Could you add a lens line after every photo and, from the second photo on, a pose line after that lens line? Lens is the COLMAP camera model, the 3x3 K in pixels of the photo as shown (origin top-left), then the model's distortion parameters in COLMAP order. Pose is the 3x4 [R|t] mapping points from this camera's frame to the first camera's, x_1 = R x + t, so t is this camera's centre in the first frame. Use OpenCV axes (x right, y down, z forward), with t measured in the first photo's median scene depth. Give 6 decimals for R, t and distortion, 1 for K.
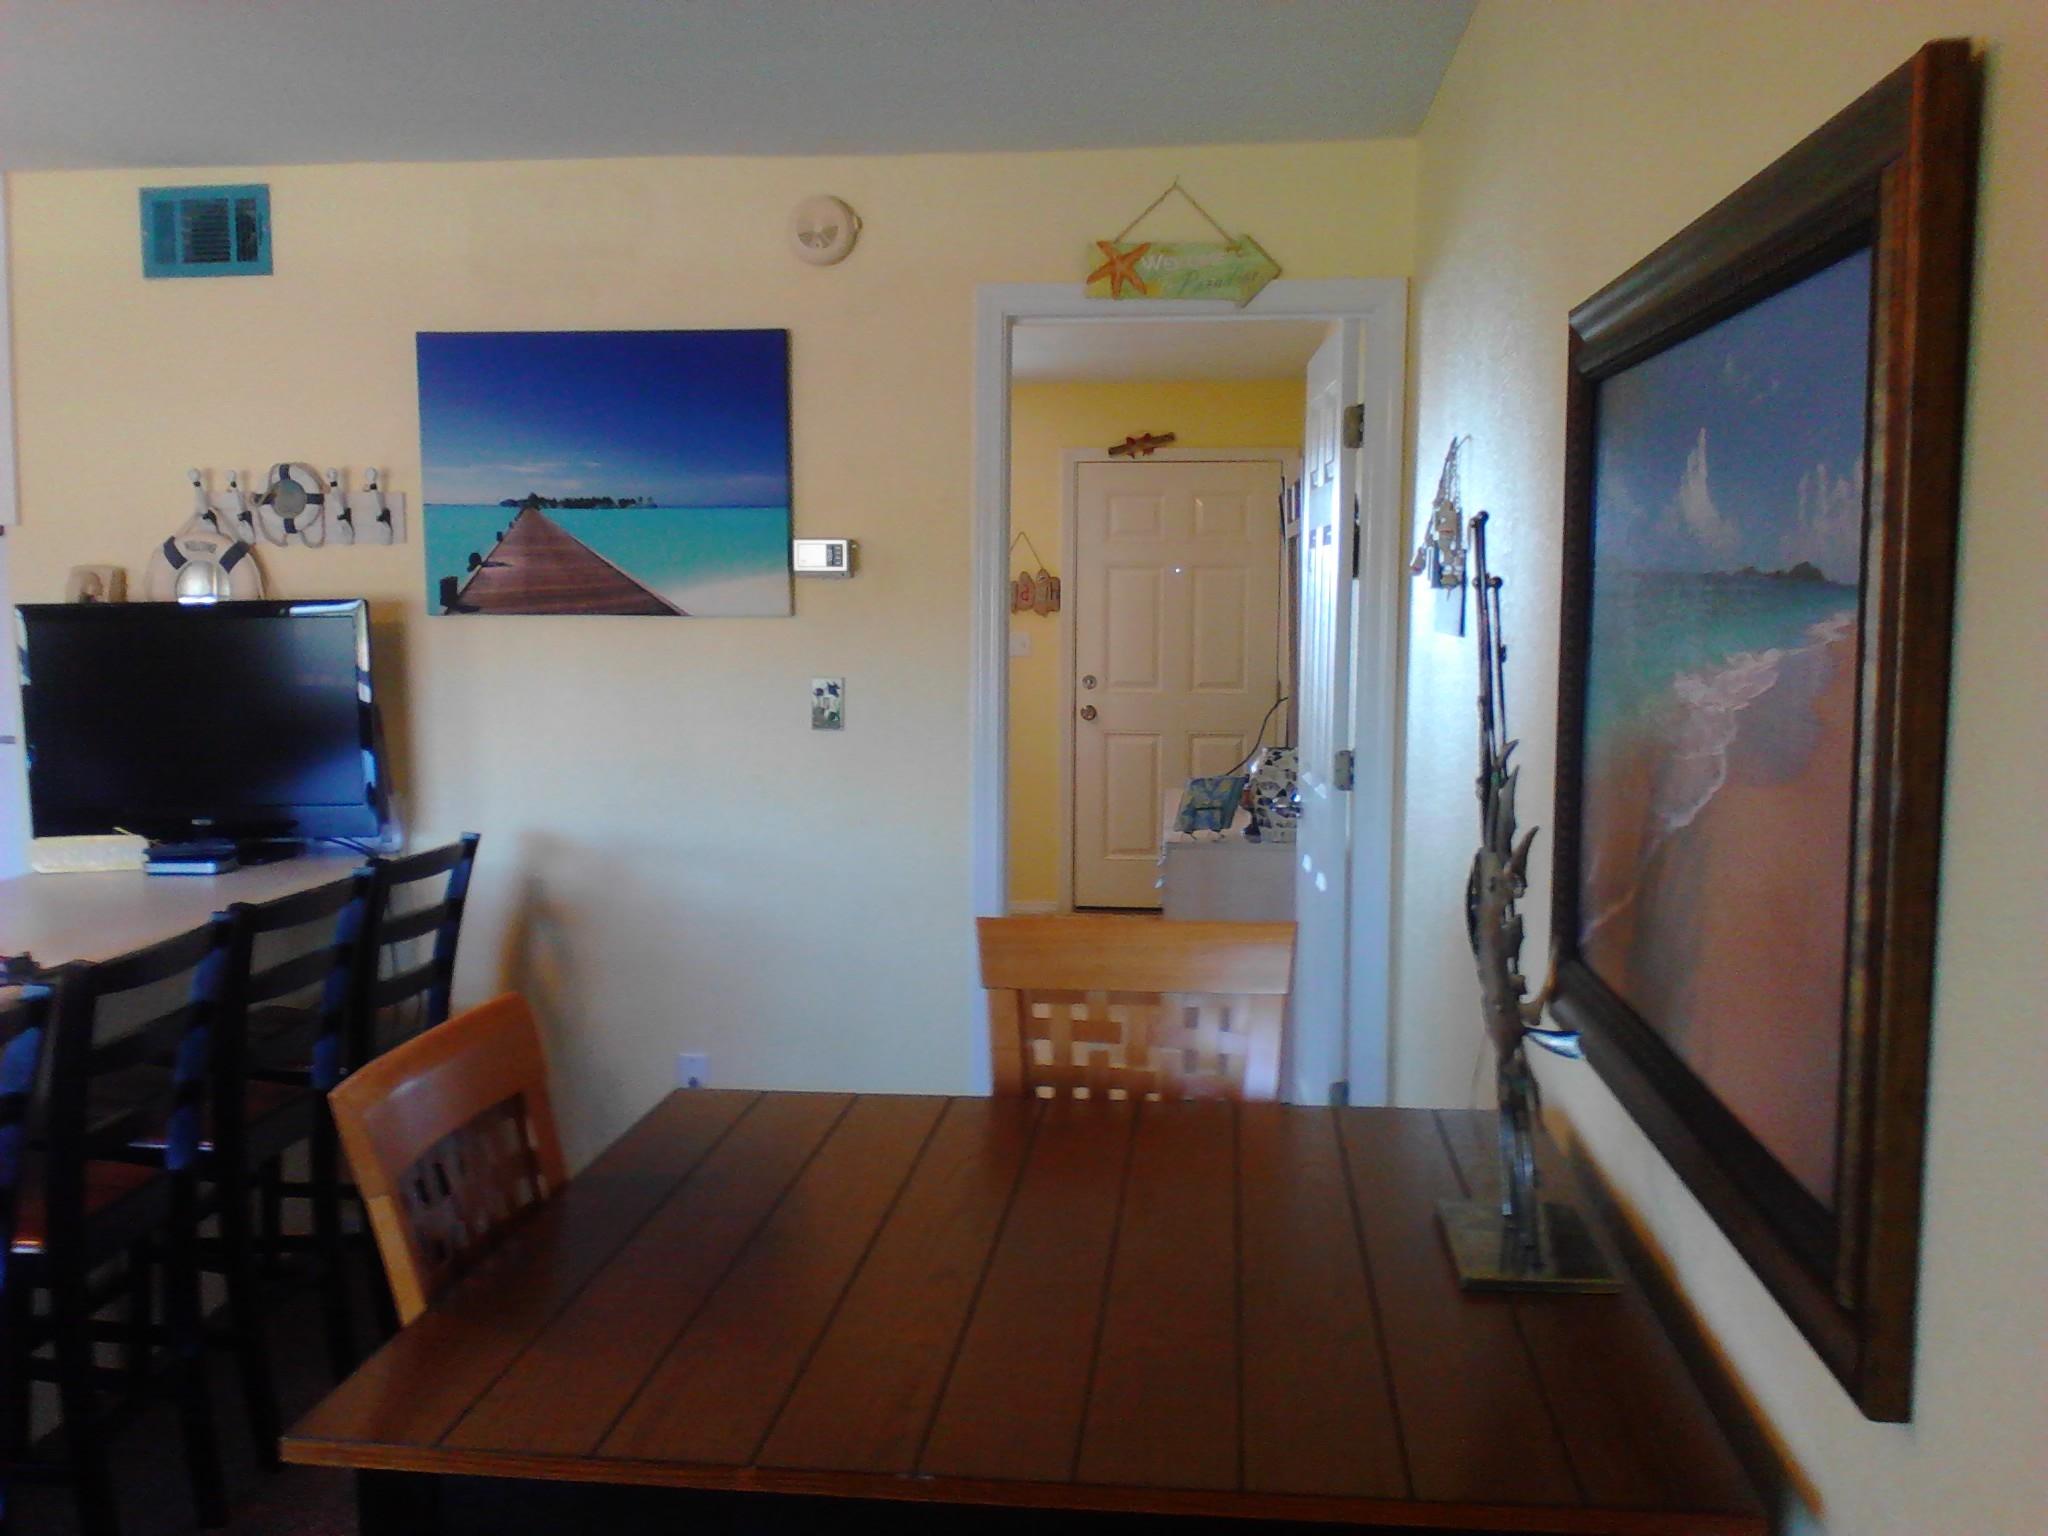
lens RADIAL K [[2007.7, 0, 1005.2], [0, 2007.7, 830.5], [0, 0, 1]] dist [-0.013192, 0.000000]
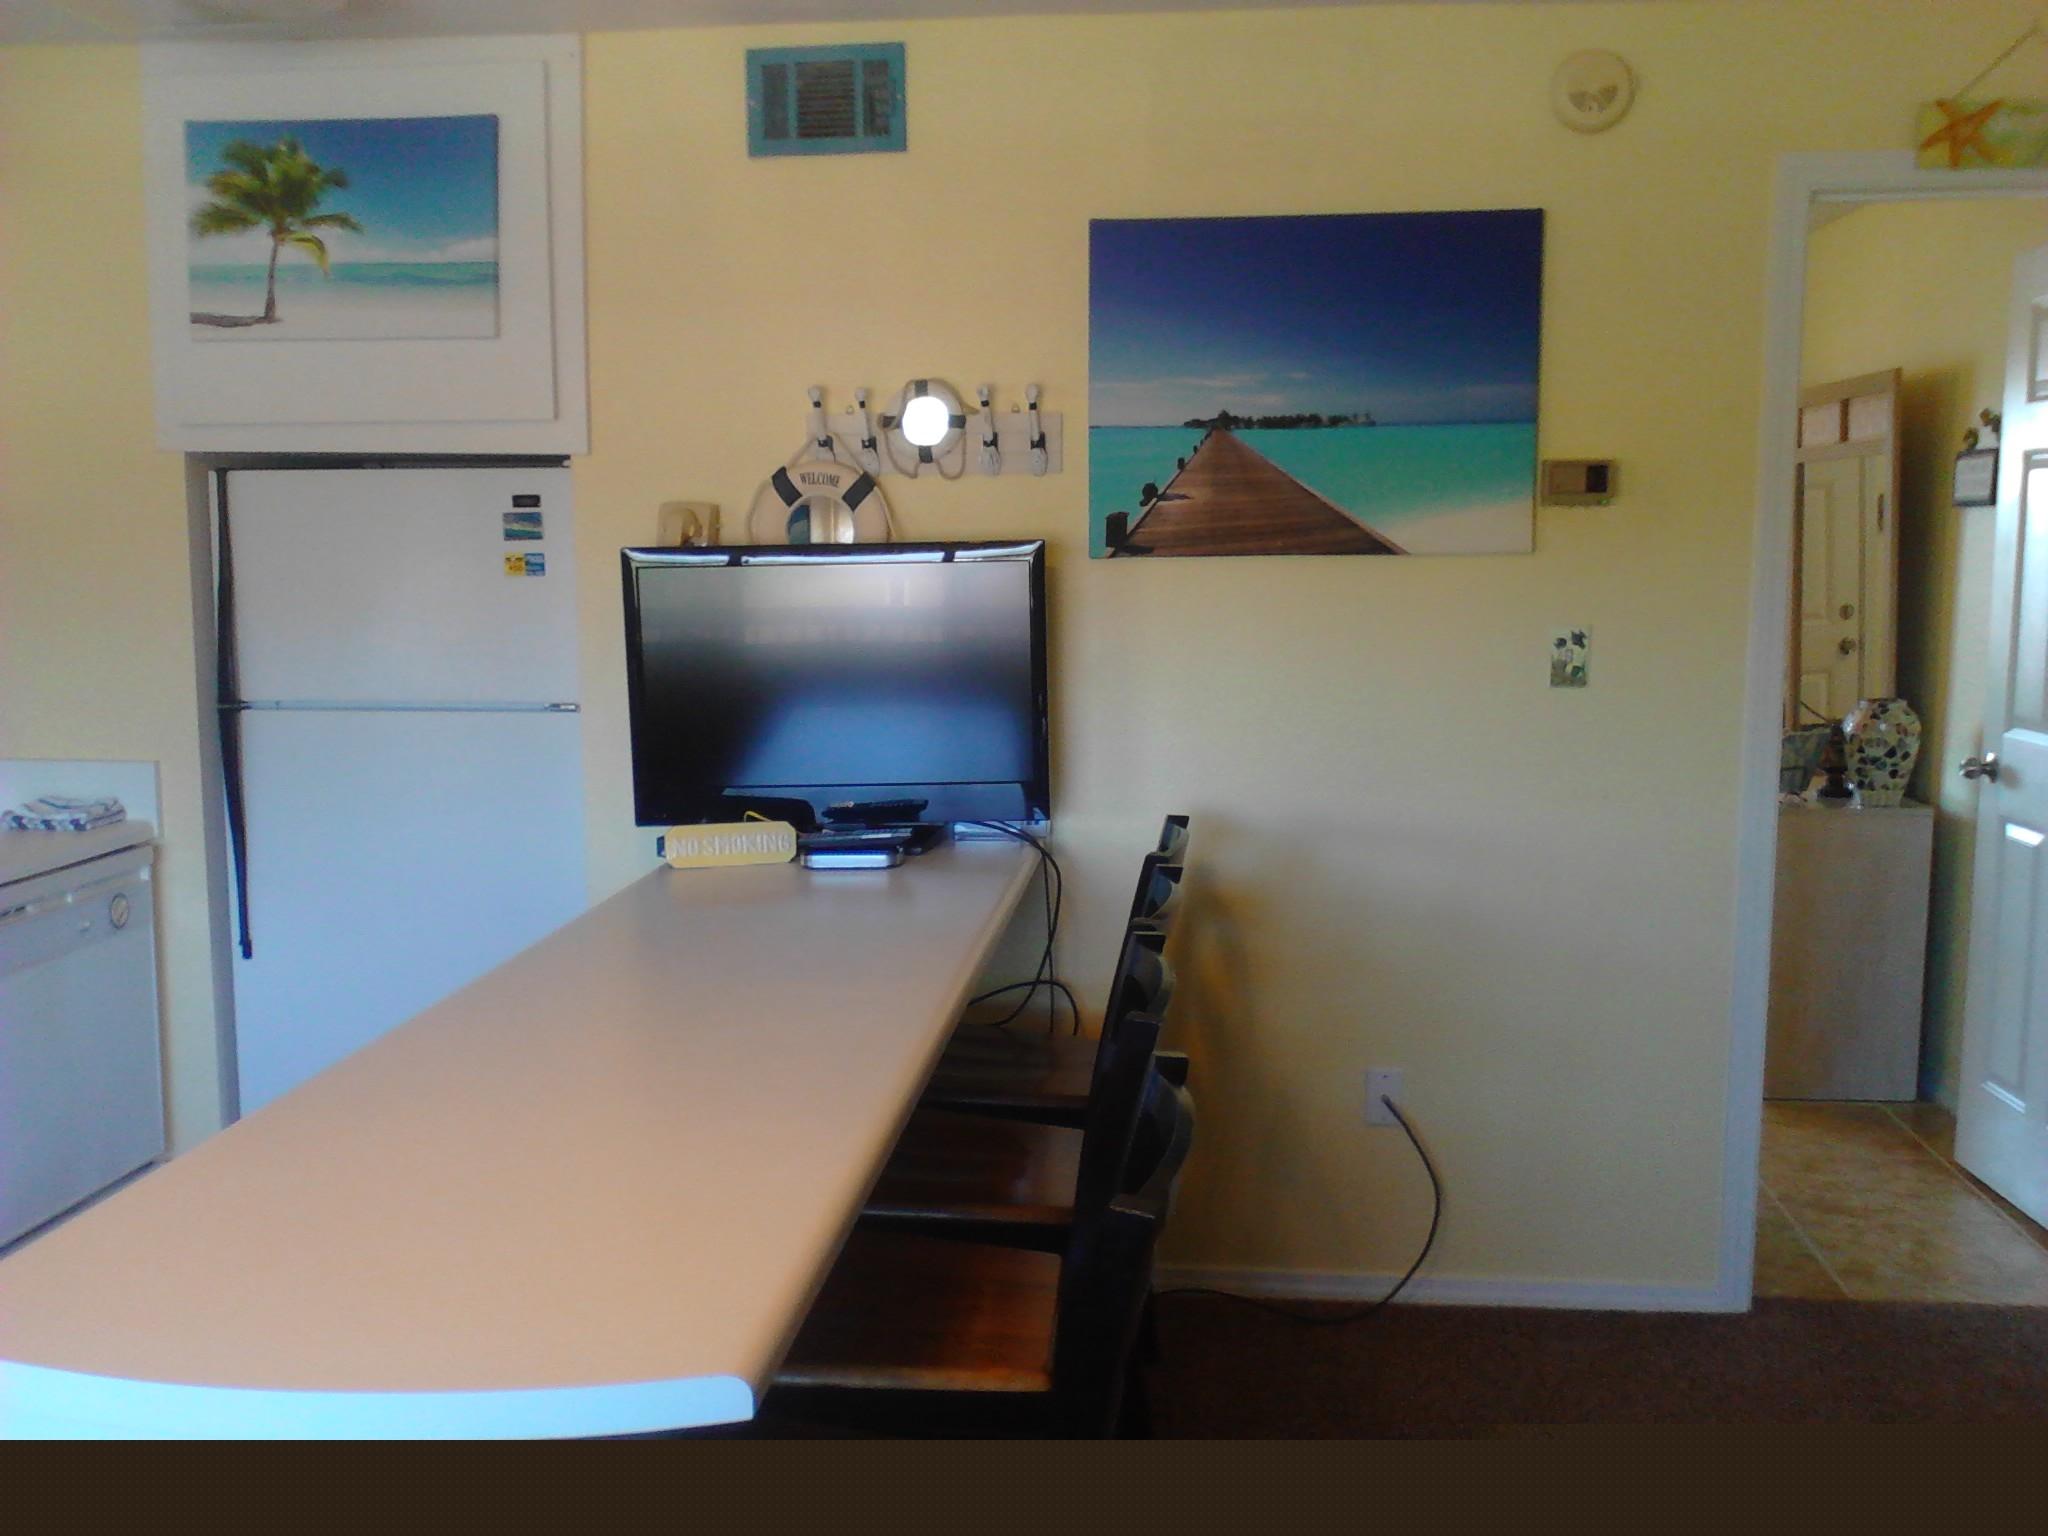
lens RADIAL K [[2007.7, 0, 1025.5], [0, 2007.7, 818.4], [0, 0, 1]] dist [-0.013192, 0.000000]
pose [[0.999913, -0.009027, -0.009582, -0.309758], [0.009264, 0.999646, 0.024955, -0.019288], [0.009353, -0.025042, 0.999643, 0.154285]]
